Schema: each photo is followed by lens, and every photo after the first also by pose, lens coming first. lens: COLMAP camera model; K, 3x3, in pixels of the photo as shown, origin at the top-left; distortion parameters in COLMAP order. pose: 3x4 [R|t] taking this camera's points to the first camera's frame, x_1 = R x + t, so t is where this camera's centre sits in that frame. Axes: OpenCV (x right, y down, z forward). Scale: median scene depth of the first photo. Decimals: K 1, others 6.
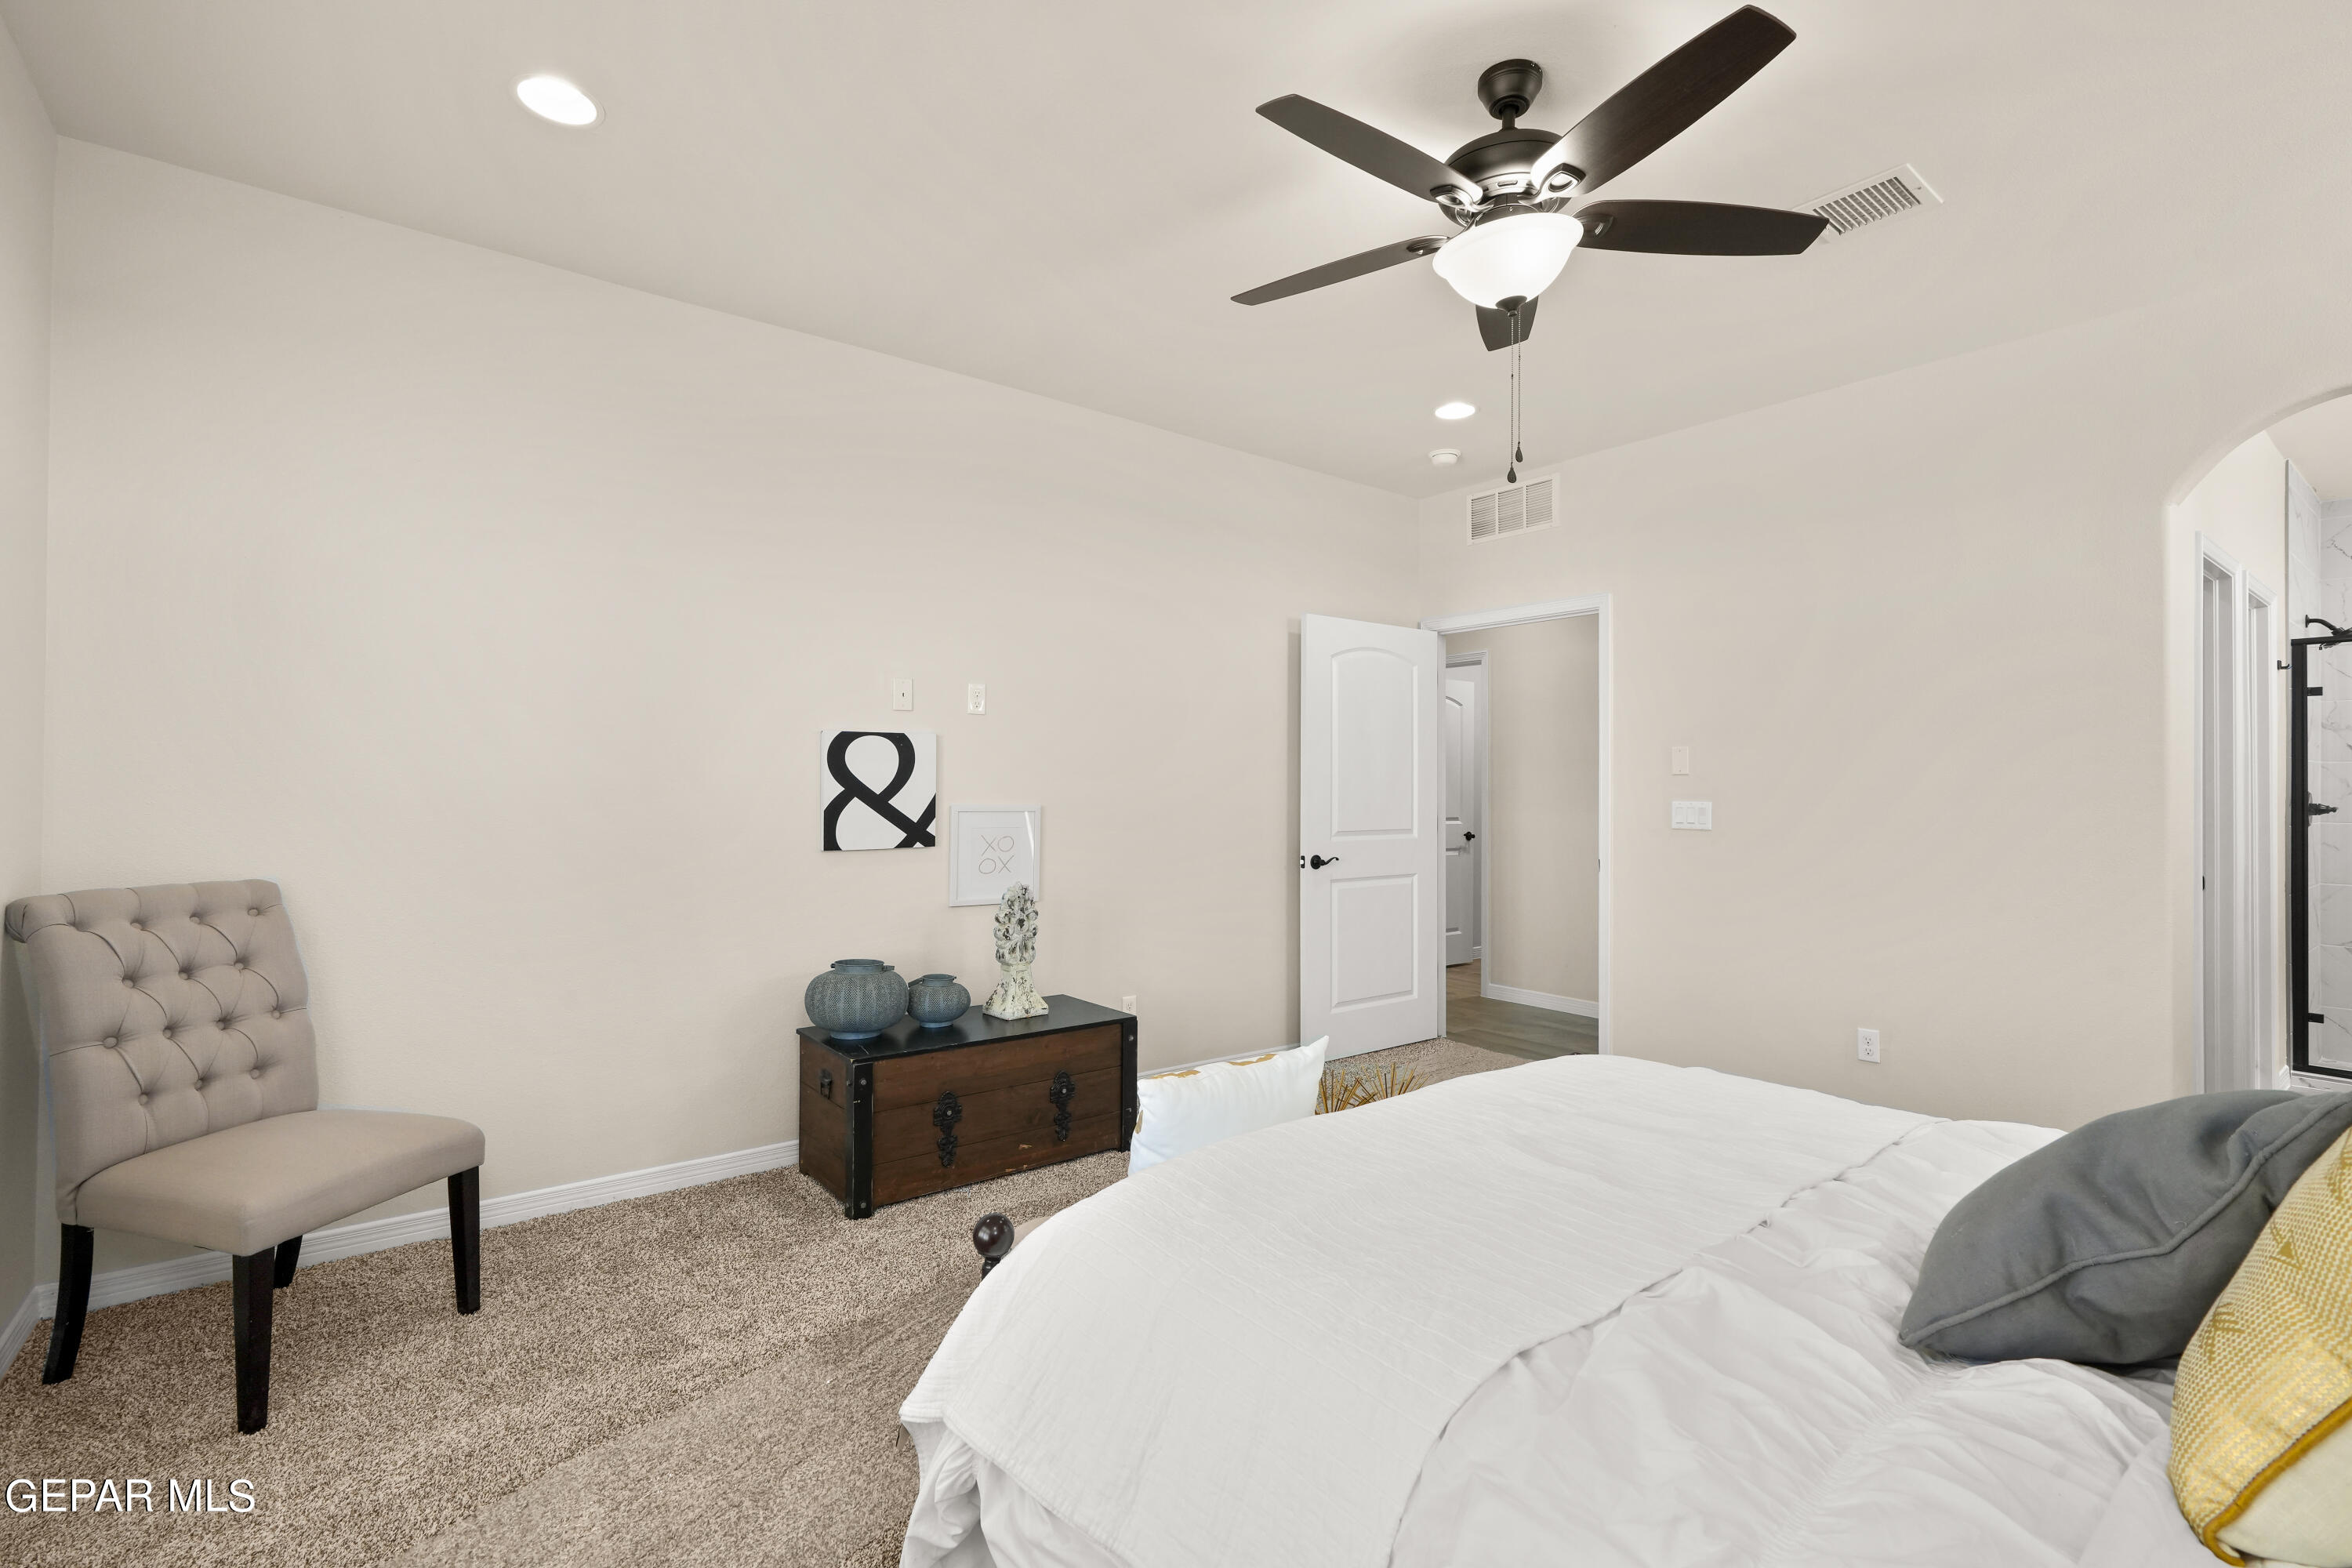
lens RADIAL K [[1070.2, 0, 1175.9], [0, 1070.2, 780.5], [0, 0, 1]] dist [-0.010358, 0.007469]
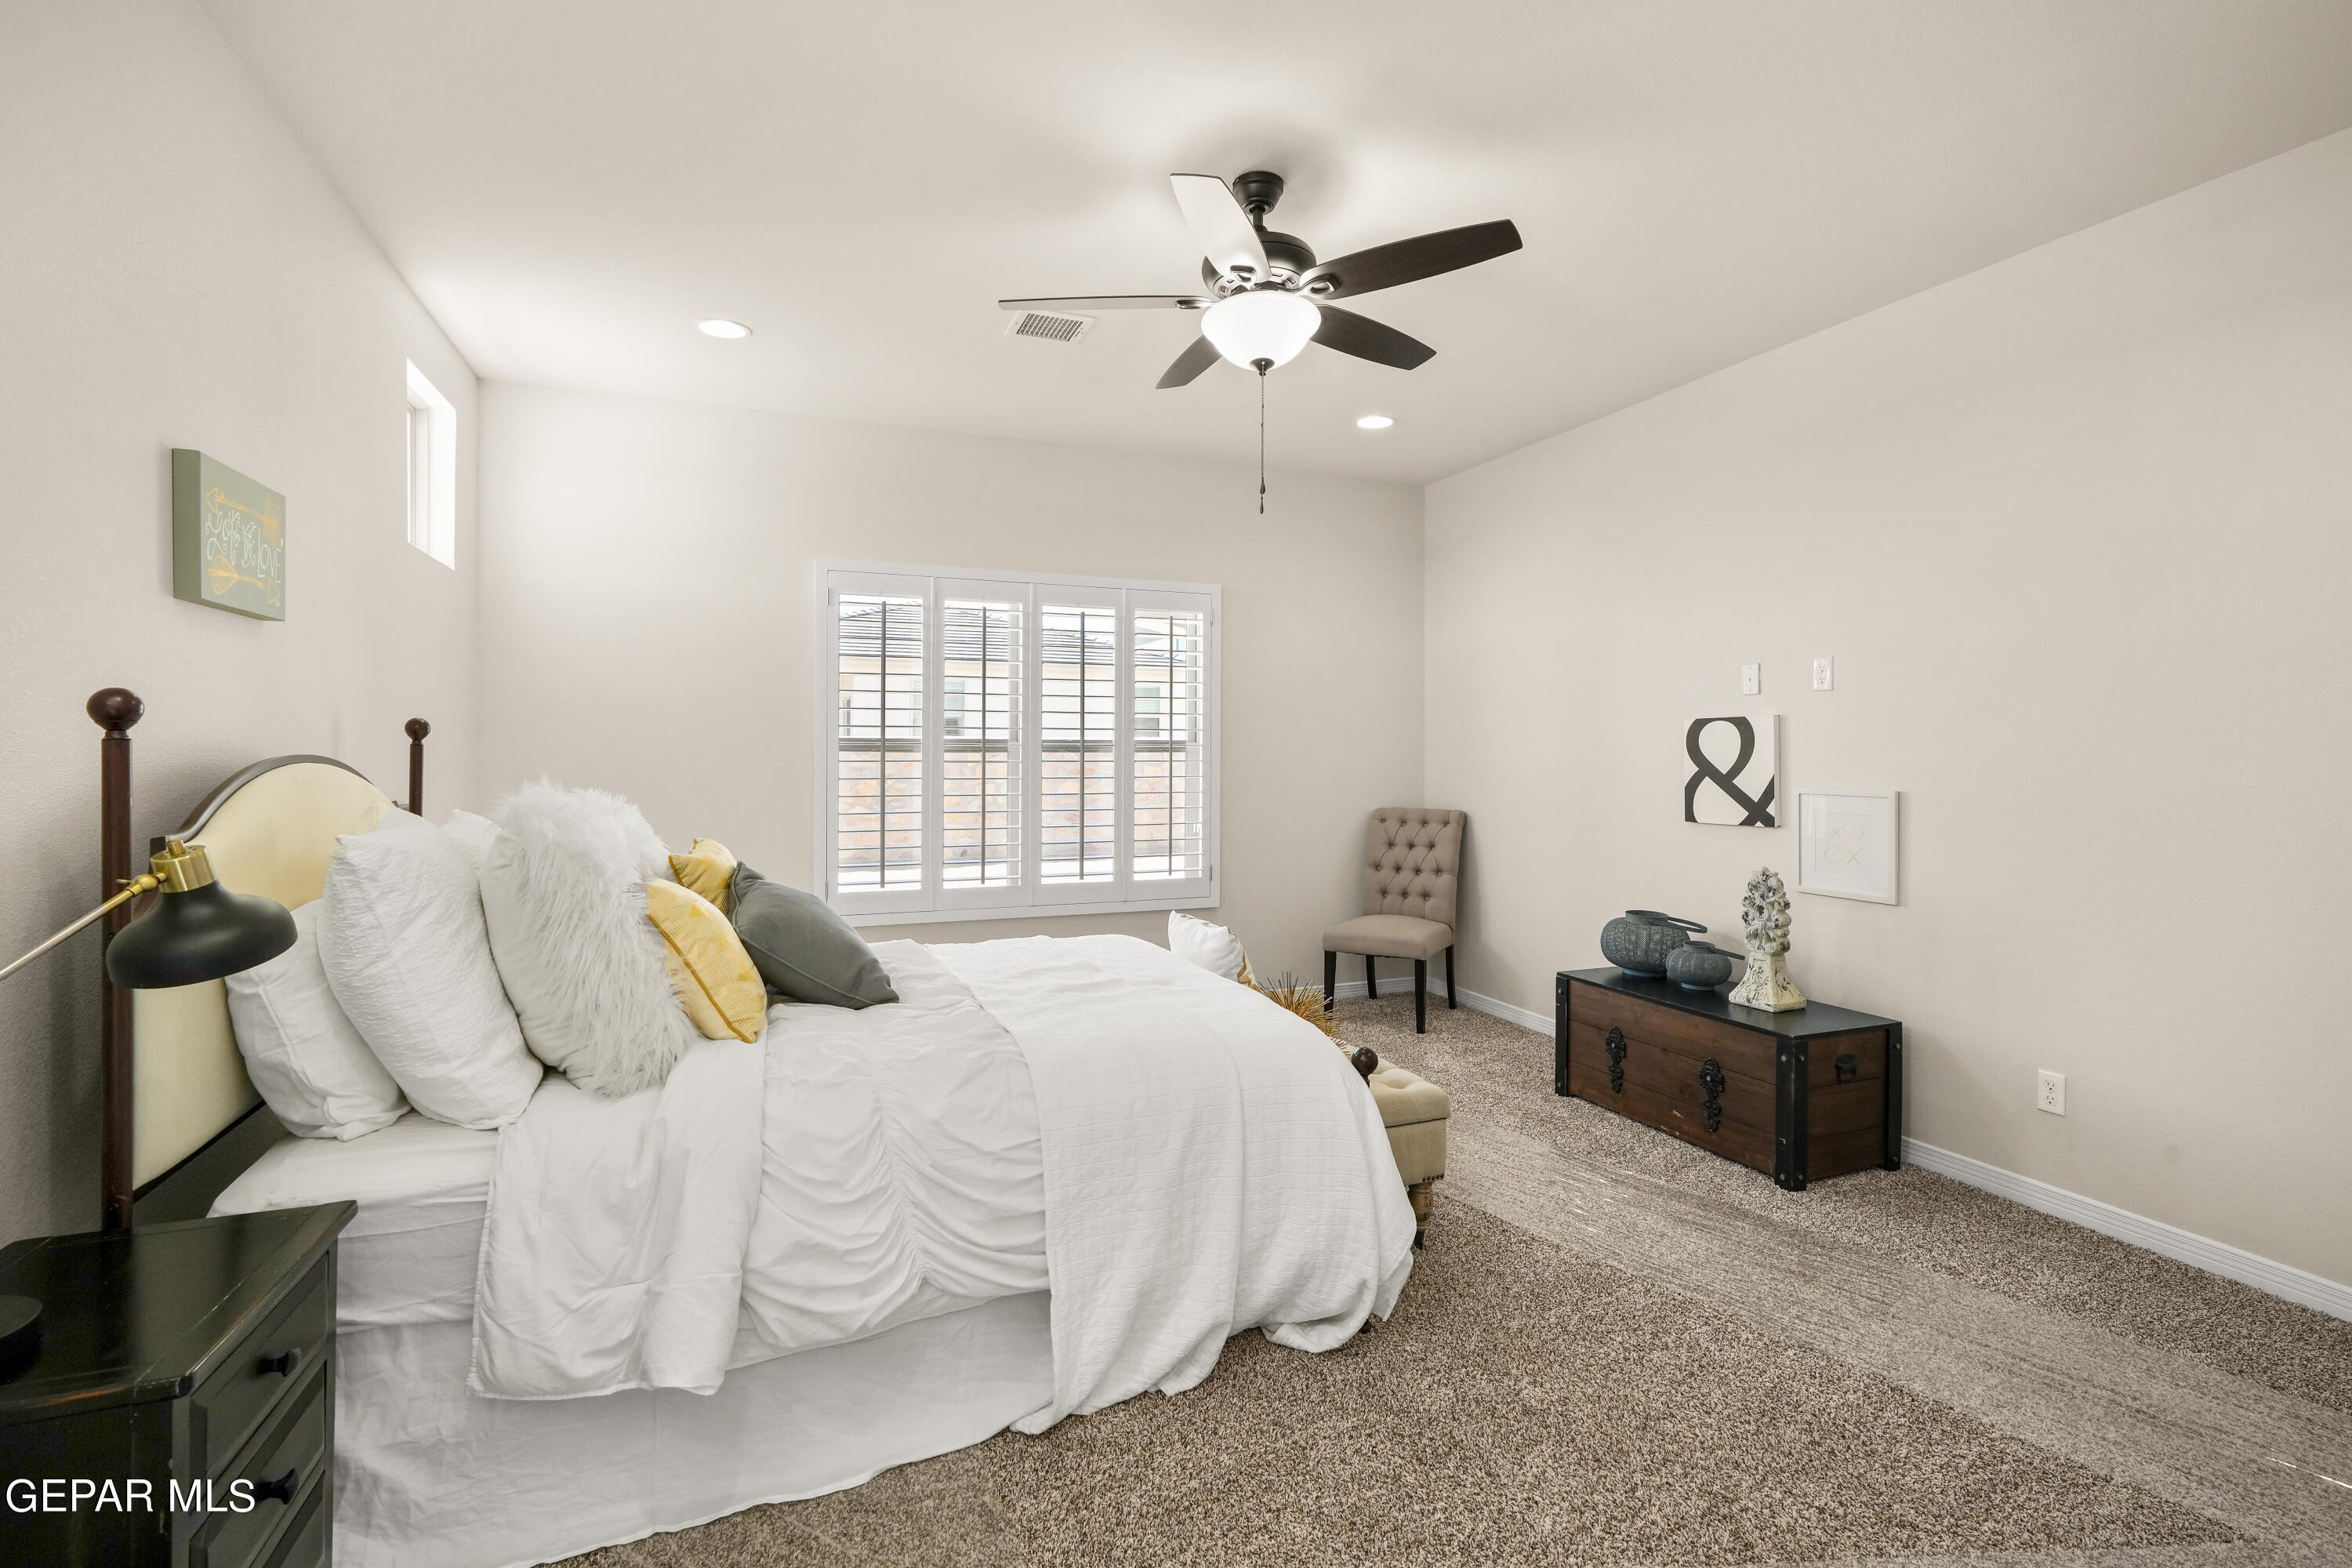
lens RADIAL K [[1103.5, 0, 1178.7], [0, 1103.5, 749.7], [0, 0, 1]] dist [0.000265, 0.000441]
pose [[-0.283495, -0.012283, -0.958895, 0.973294], [-0.001173, 0.999922, -0.012461, 0.002654], [0.958973, -0.002408, -0.283487, 0.796496]]
